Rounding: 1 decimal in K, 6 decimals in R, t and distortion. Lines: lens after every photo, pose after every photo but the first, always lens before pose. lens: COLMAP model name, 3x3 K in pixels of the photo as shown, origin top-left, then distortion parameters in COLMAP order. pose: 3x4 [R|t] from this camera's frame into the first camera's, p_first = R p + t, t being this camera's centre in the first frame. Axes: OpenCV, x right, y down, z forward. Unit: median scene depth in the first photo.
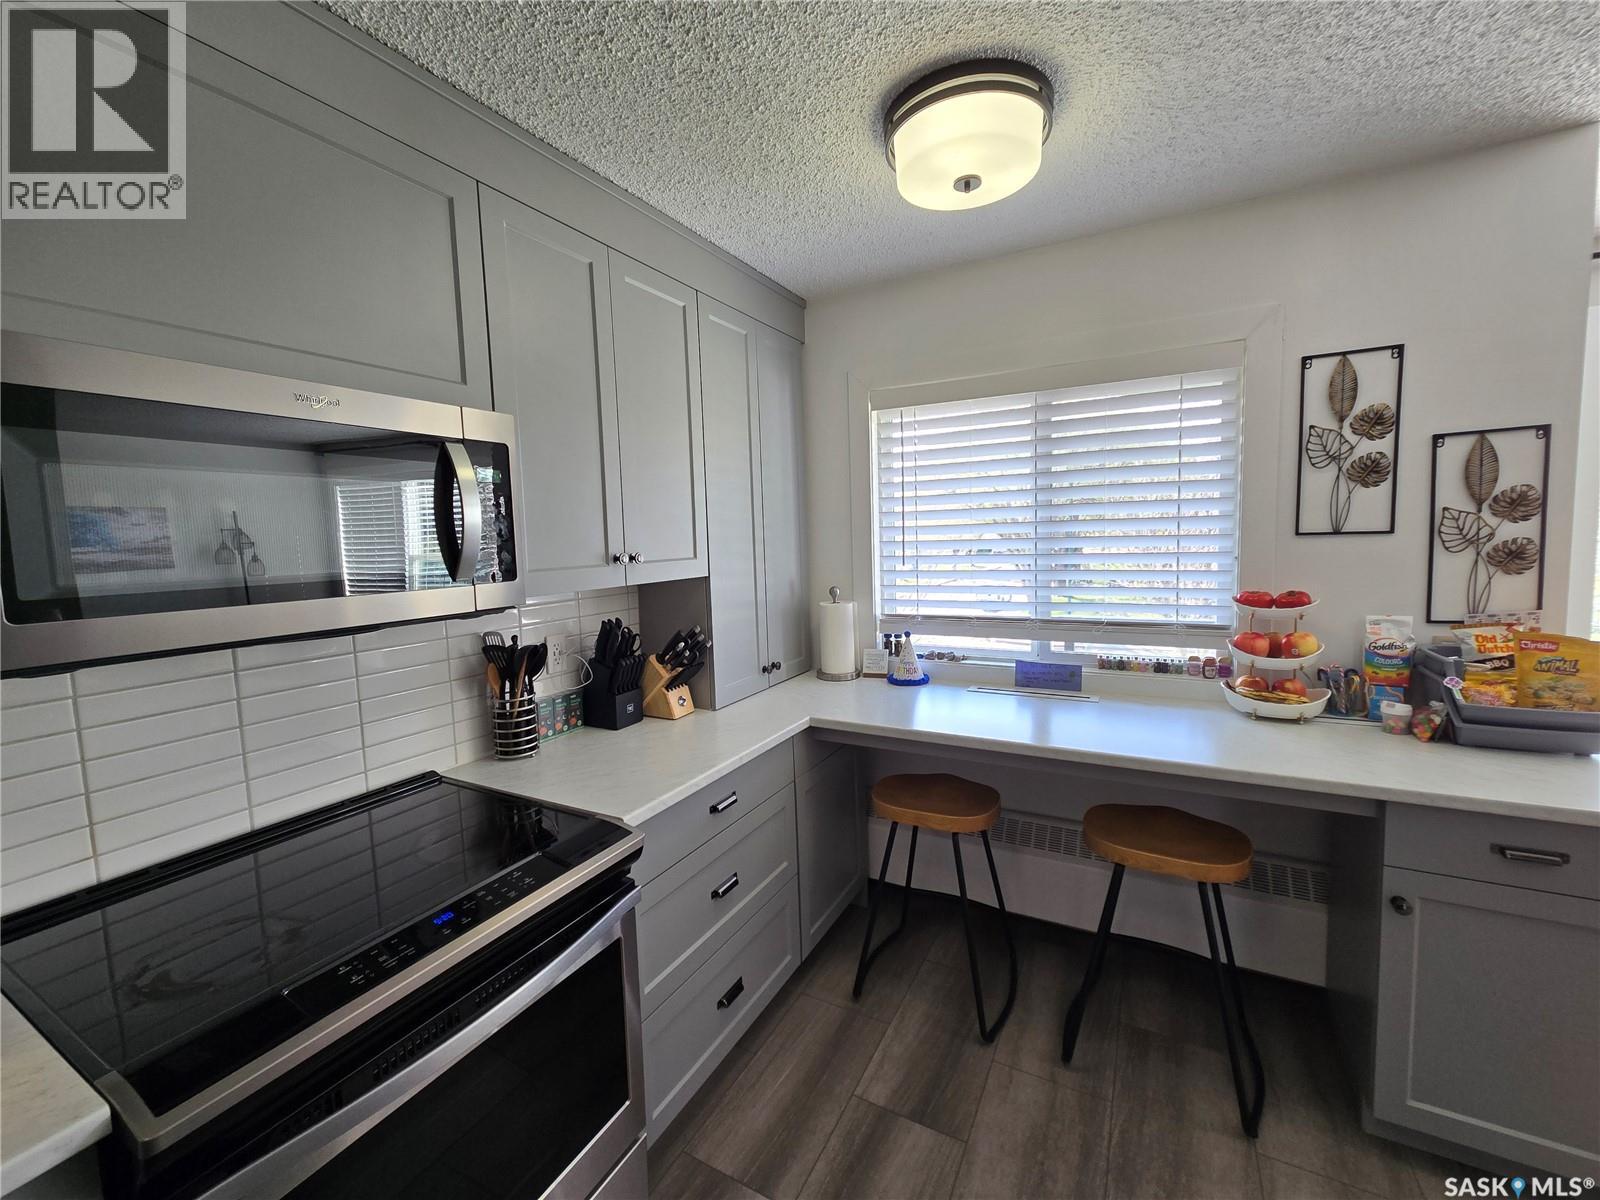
lens RADIAL K [[655.3, 0, 797.5], [0, 655.3, 598.9], [0, 0, 1]] dist [-0.008648, -0.000315]
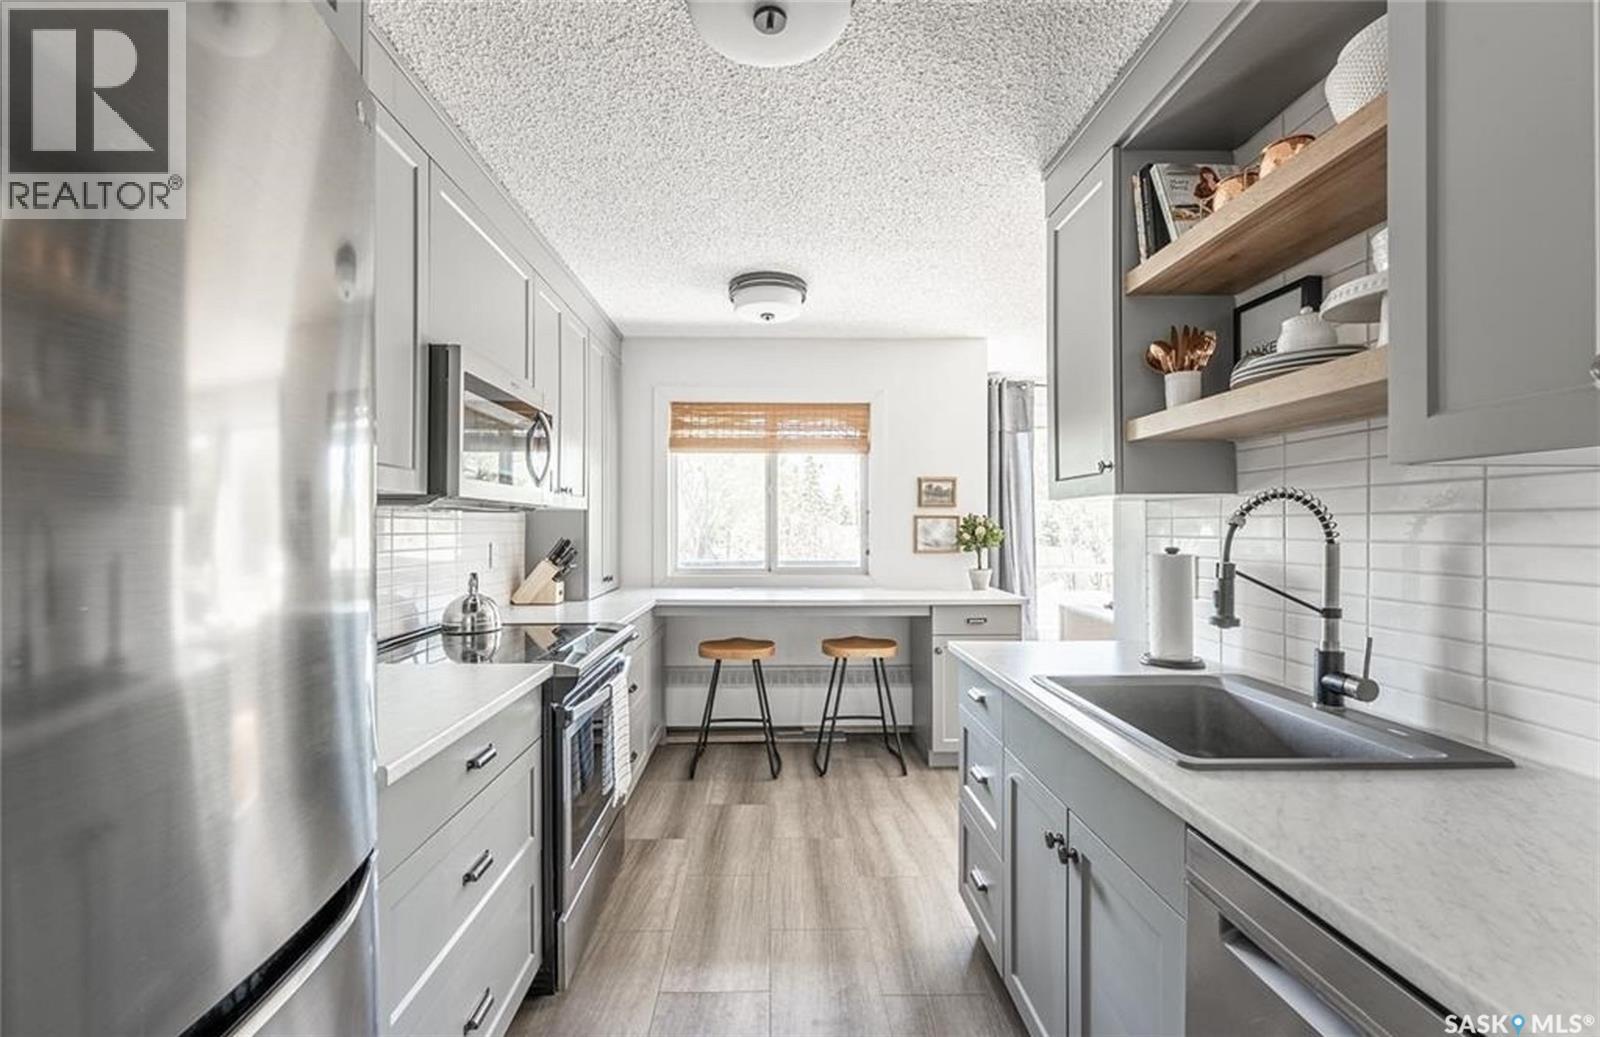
lens RADIAL K [[673.6, 0, 793.5], [0, 673.6, 517.2], [0, 0, 1]] dist [-0.010960, -0.000200]
pose [[0.863901, 0.048424, 0.501328, -0.521215], [0.004231, 0.994635, -0.103364, 0.150429], [-0.503644, 0.091417, 0.859061, -0.591369]]
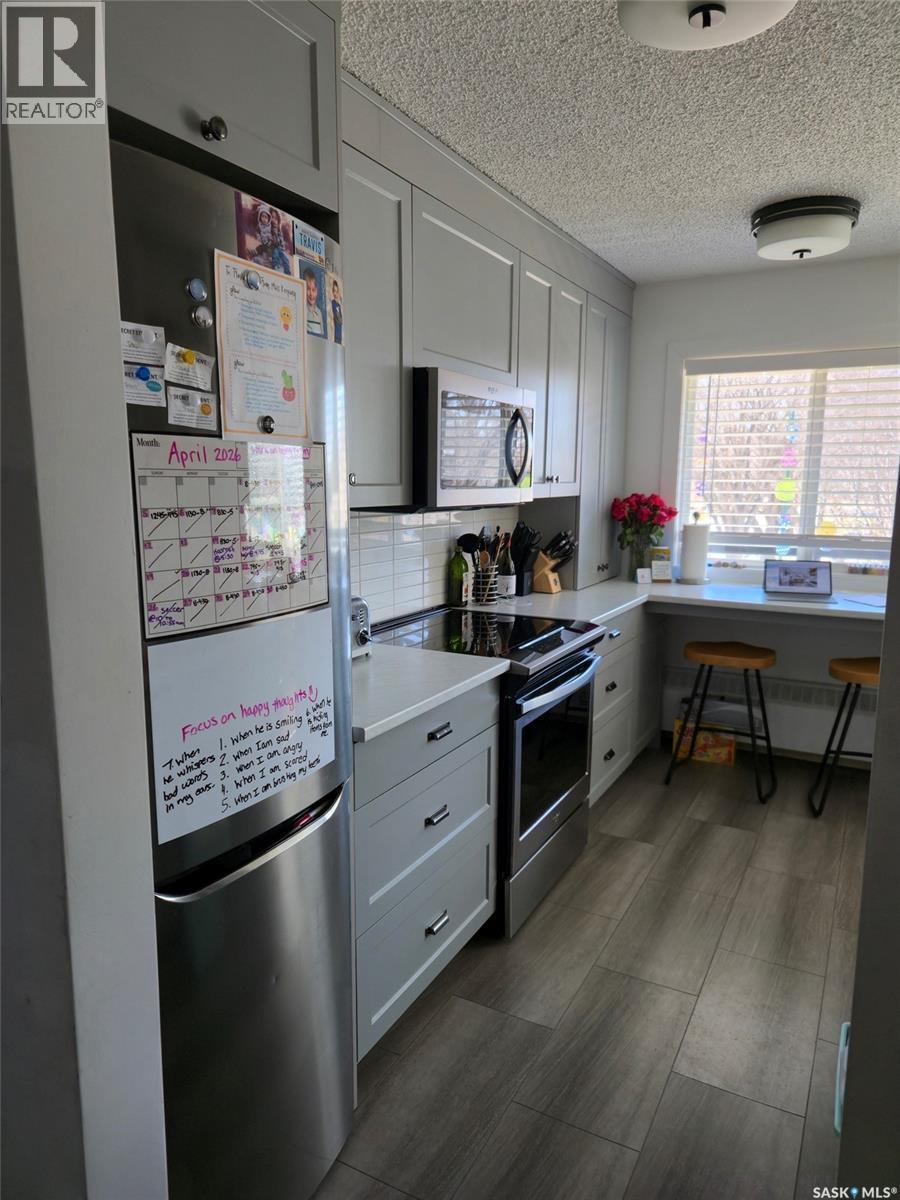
lens RADIAL K [[827.9, 0, 450.1], [0, 827.9, 598.7], [0, 0, 1]] dist [0.059509, -0.003667]
pose [[0.998619, 0.046251, 0.024928, -0.467385], [-0.047759, 0.996822, 0.063754, 0.090449], [-0.021900, -0.064857, 0.997654, -0.839813]]
